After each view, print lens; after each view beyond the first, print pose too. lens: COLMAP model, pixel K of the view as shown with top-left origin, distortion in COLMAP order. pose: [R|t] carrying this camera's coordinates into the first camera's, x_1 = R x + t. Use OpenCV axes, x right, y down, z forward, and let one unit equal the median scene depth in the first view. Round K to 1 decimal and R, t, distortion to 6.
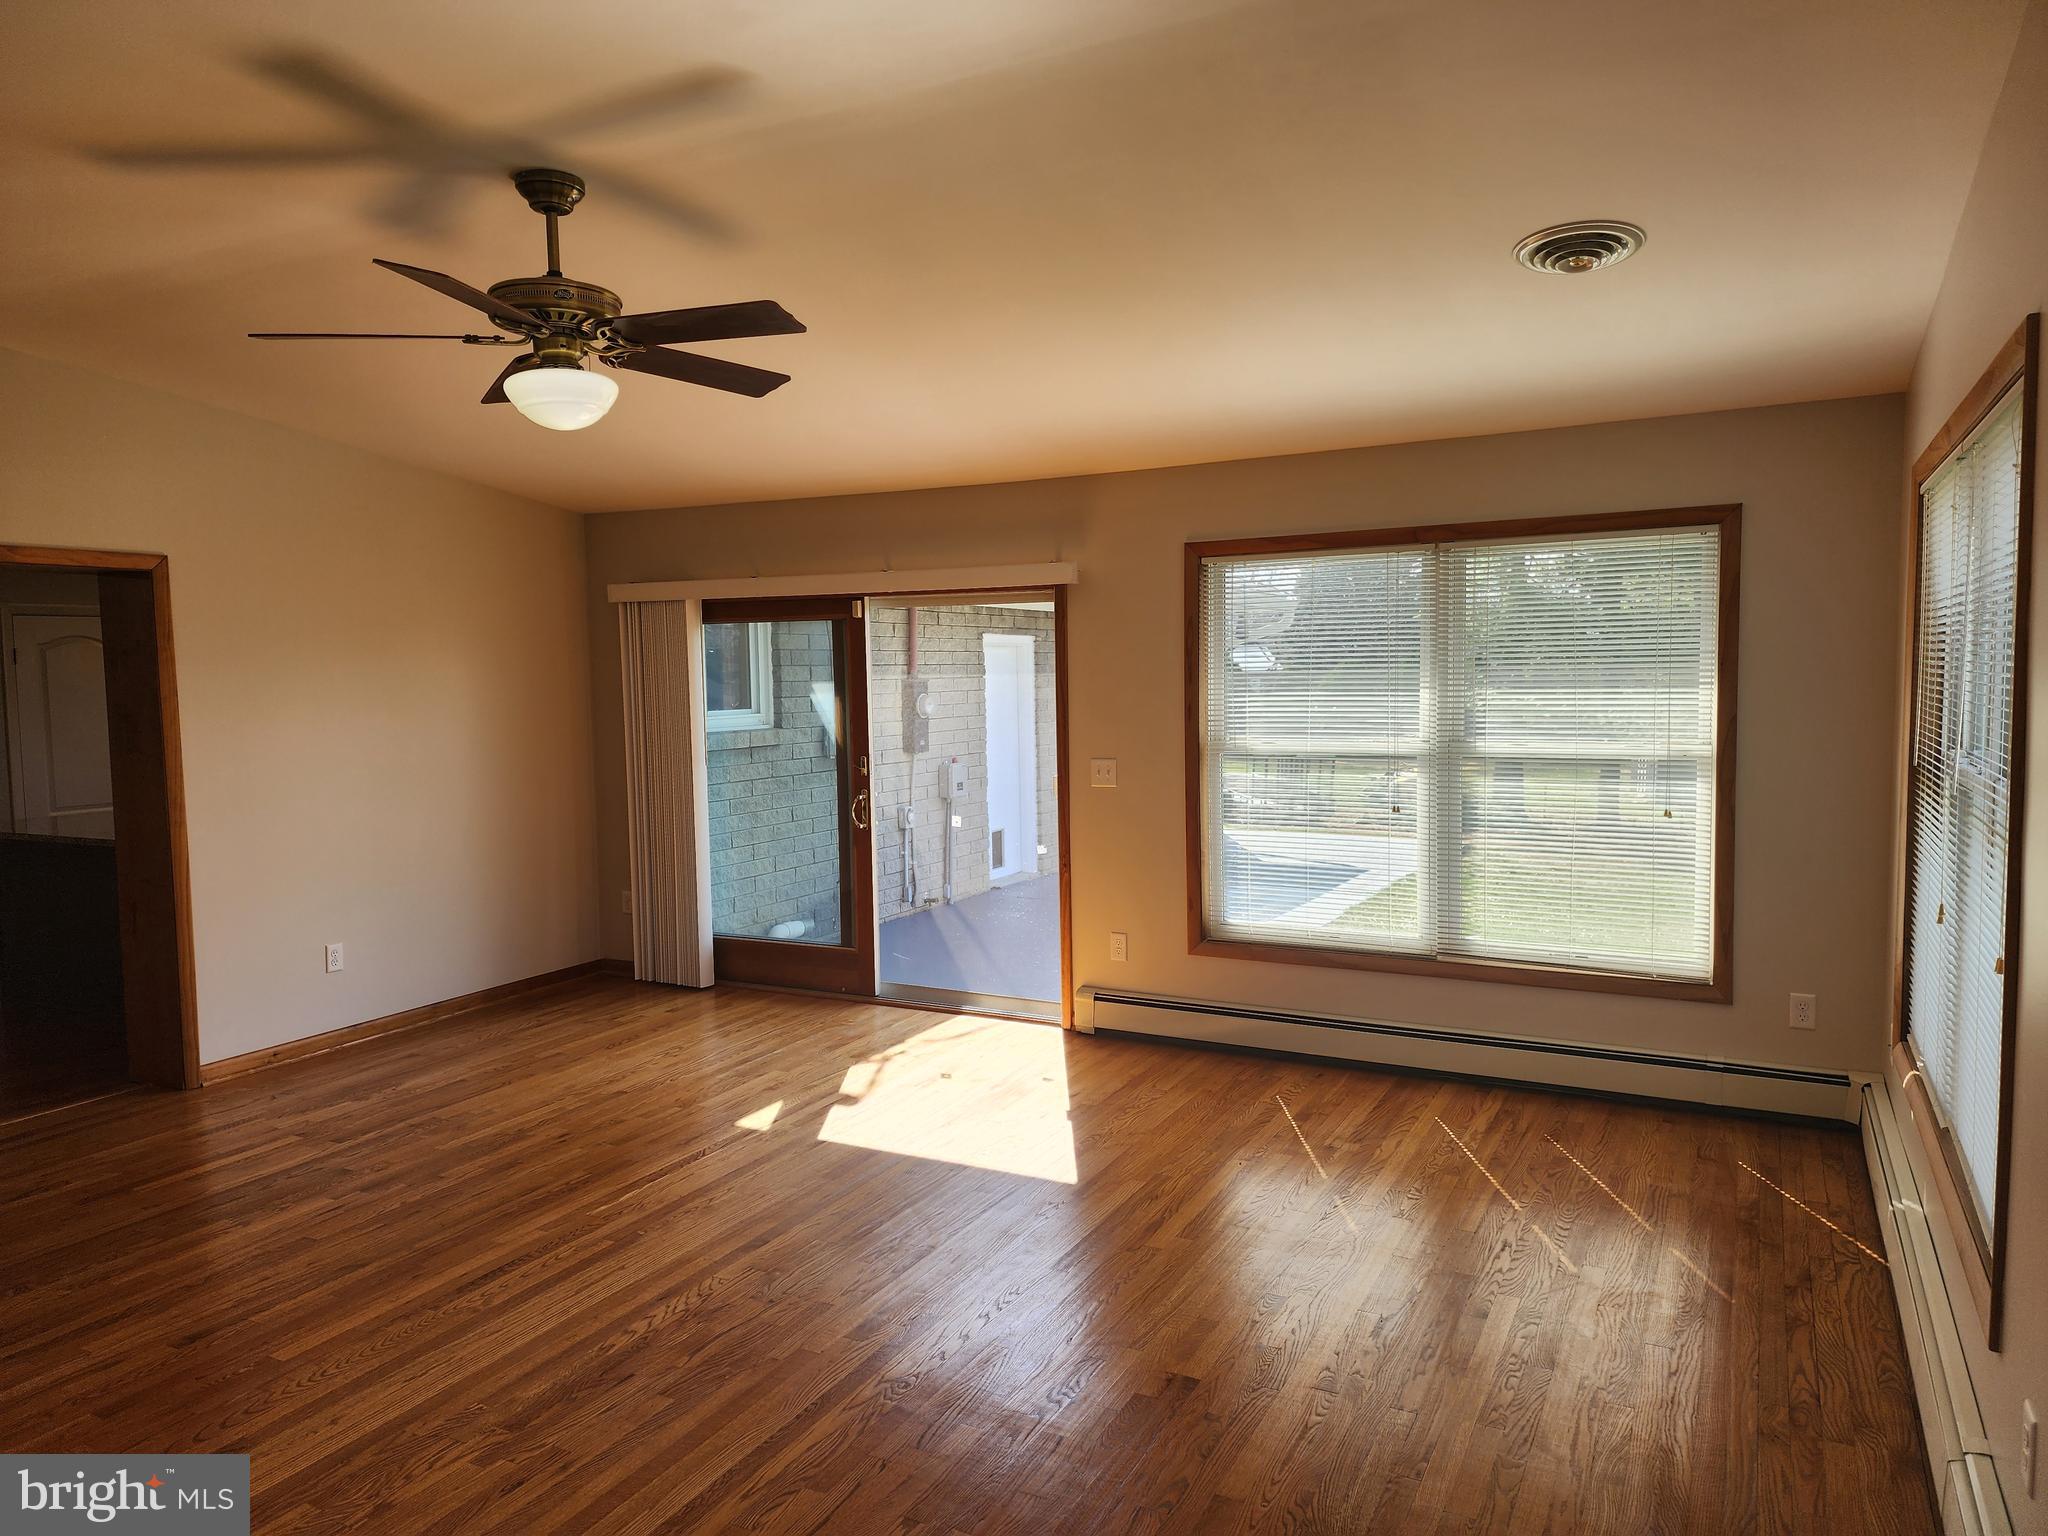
lens RADIAL K [[1357.4, 0, 1030.1], [0, 1357.4, 783.0], [0, 0, 1]] dist [0.078895, -0.065723]
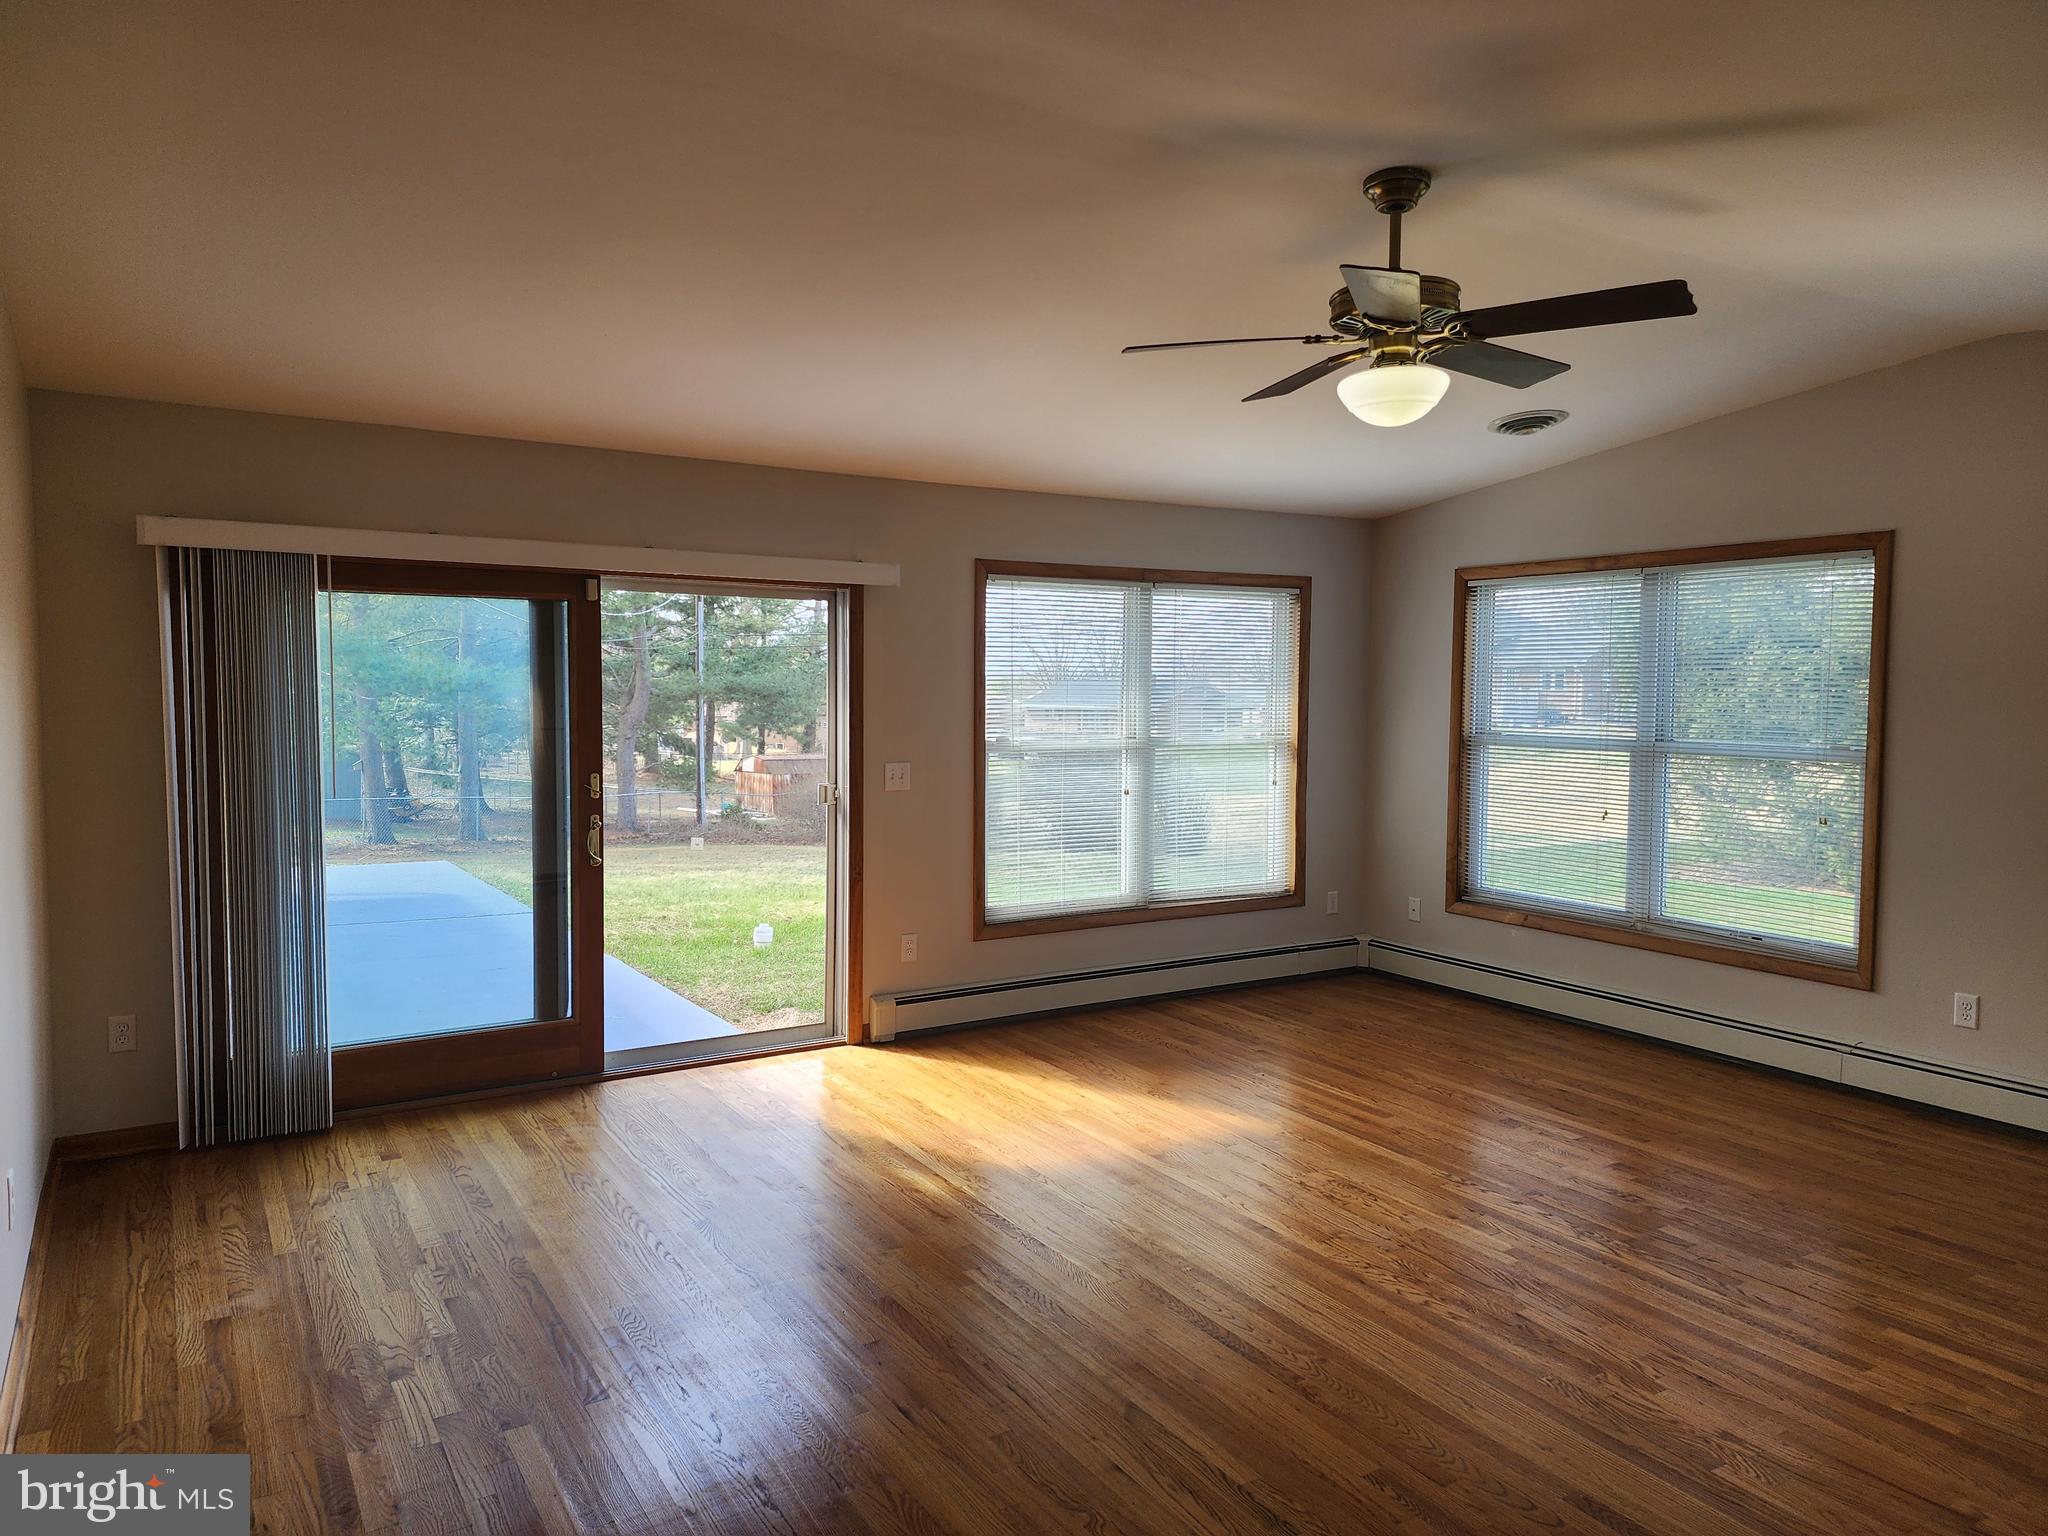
lens RADIAL K [[1357.4, 0, 1012.3], [0, 1357.4, 758.7], [0, 0, 1]] dist [0.078895, -0.065723]
pose [[0.508122, -0.030974, 0.860728, -0.815650], [0.054203, 0.998522, 0.003935, -0.020648], [-0.859578, 0.044655, 0.509050, 0.440733]]
